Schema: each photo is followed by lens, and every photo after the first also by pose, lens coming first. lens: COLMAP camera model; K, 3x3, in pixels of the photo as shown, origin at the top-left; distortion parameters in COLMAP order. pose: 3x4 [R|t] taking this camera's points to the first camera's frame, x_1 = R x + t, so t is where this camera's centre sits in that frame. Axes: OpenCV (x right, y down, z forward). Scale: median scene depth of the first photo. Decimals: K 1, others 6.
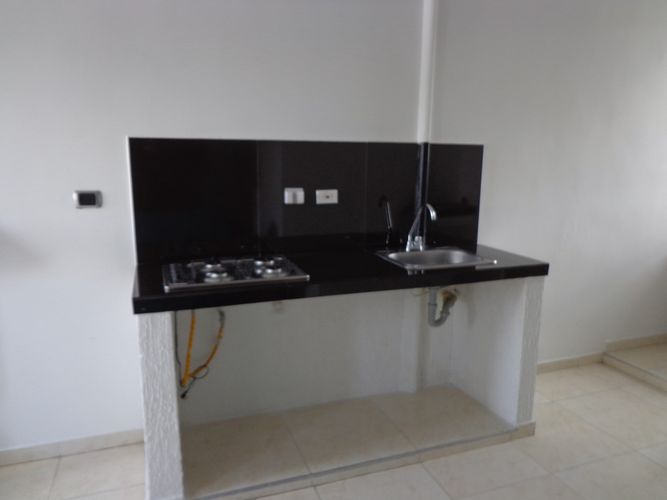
lens RADIAL K [[499.5, 0, 333.5], [0, 499.5, 250.0], [0, 0, 1]] dist [0.009536, 0.006186]
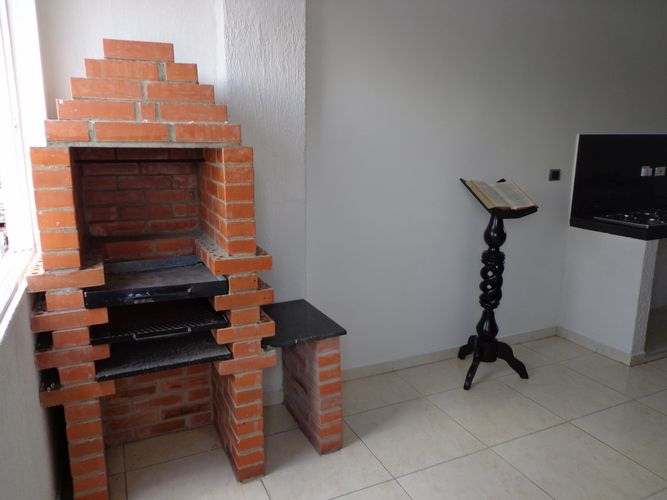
lens RADIAL K [[499.5, 0, 333.5], [0, 499.5, 250.0], [0, 0, 1]] dist [0.009536, 0.006186]
pose [[0.995693, -0.027381, 0.088581, -1.268046], [0.024699, 0.999207, 0.031237, 0.064588], [-0.089366, -0.028914, 0.995579, -0.479160]]
